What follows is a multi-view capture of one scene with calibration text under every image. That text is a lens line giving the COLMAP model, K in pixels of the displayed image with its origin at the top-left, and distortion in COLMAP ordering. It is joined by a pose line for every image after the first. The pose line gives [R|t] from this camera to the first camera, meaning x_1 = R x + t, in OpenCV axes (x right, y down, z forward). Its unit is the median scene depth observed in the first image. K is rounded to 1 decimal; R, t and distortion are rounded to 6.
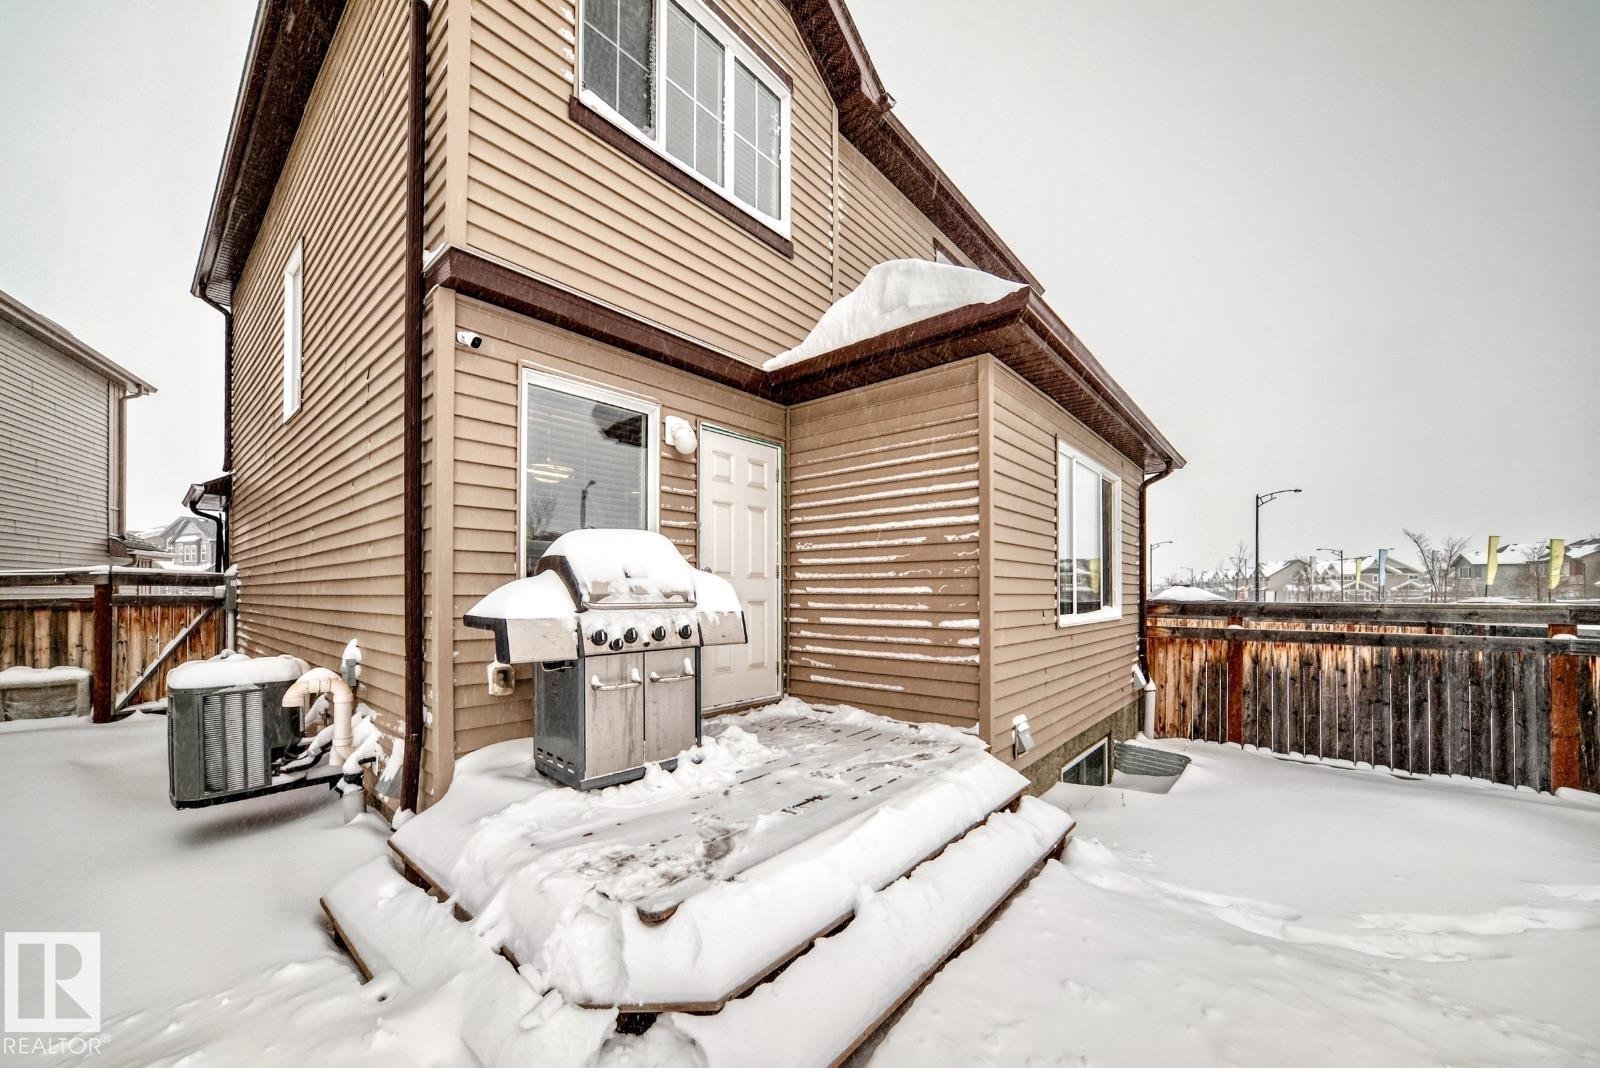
lens RADIAL K [[603.3, 0, 819.4], [0, 603.3, 593.4], [0, 0, 1]] dist [-0.019533, 0.000227]
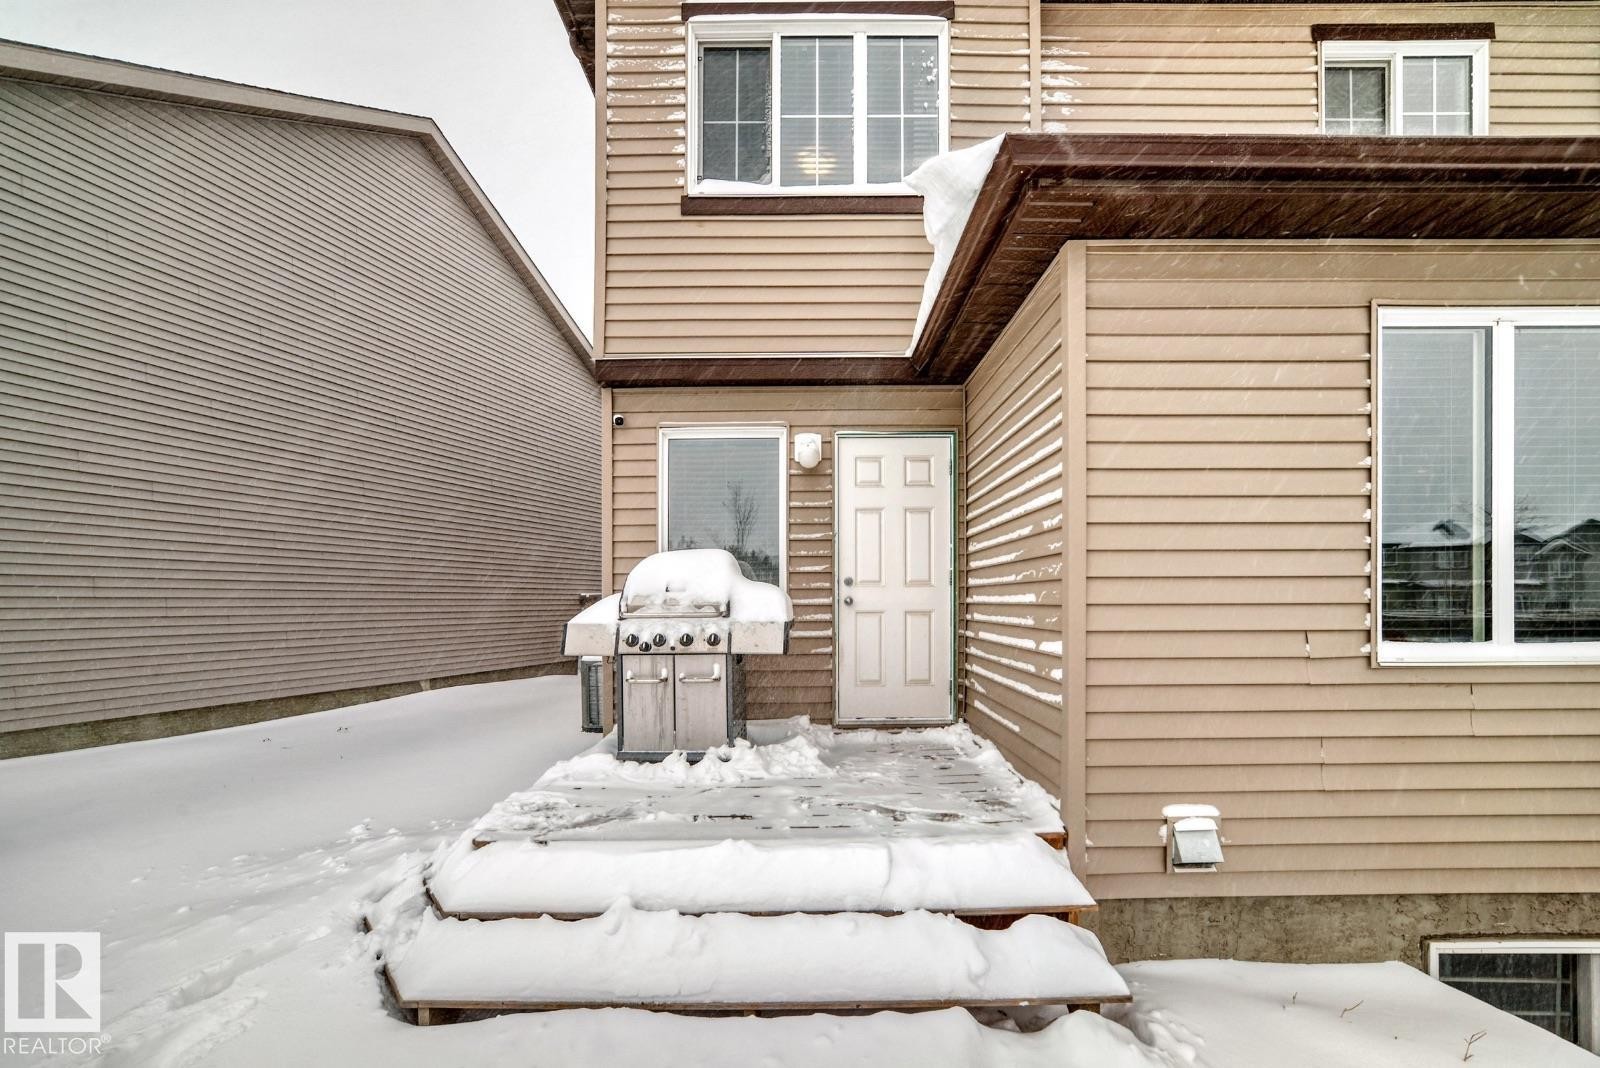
lens RADIAL K [[625.7, 0, 807.7], [0, 625.7, 599.1], [0, 0, 1]] dist [-0.015374, 0.000819]
pose [[0.629110, -0.004727, -0.777302, 0.616351], [0.005482, 0.999984, -0.001644, -0.005604], [0.777297, -0.003226, 0.629125, 0.329337]]
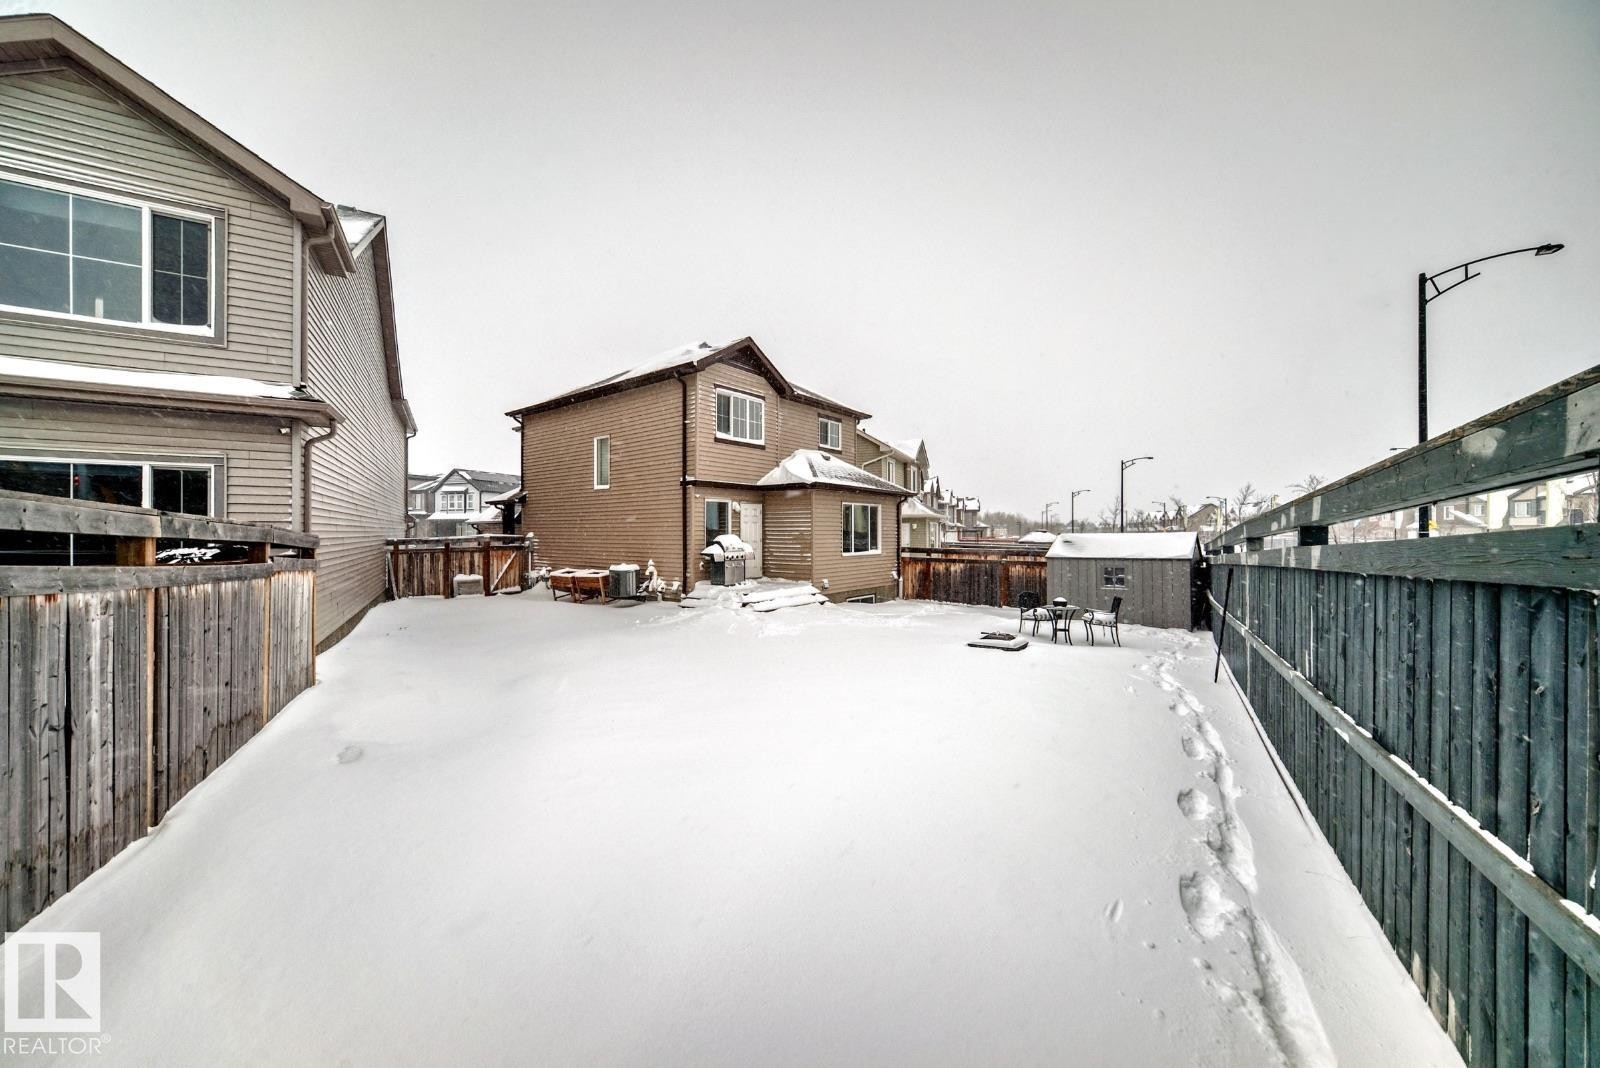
lens RADIAL K [[578.9, 0, 805.3], [0, 578.9, 535.6], [0, 0, 1]] dist [-0.016262, 0.003266]
pose [[0.999833, -0.001771, 0.018183, 0.152621], [0.001657, 0.999979, 0.006288, -0.102305], [-0.018194, -0.006257, 0.999815, -2.830581]]
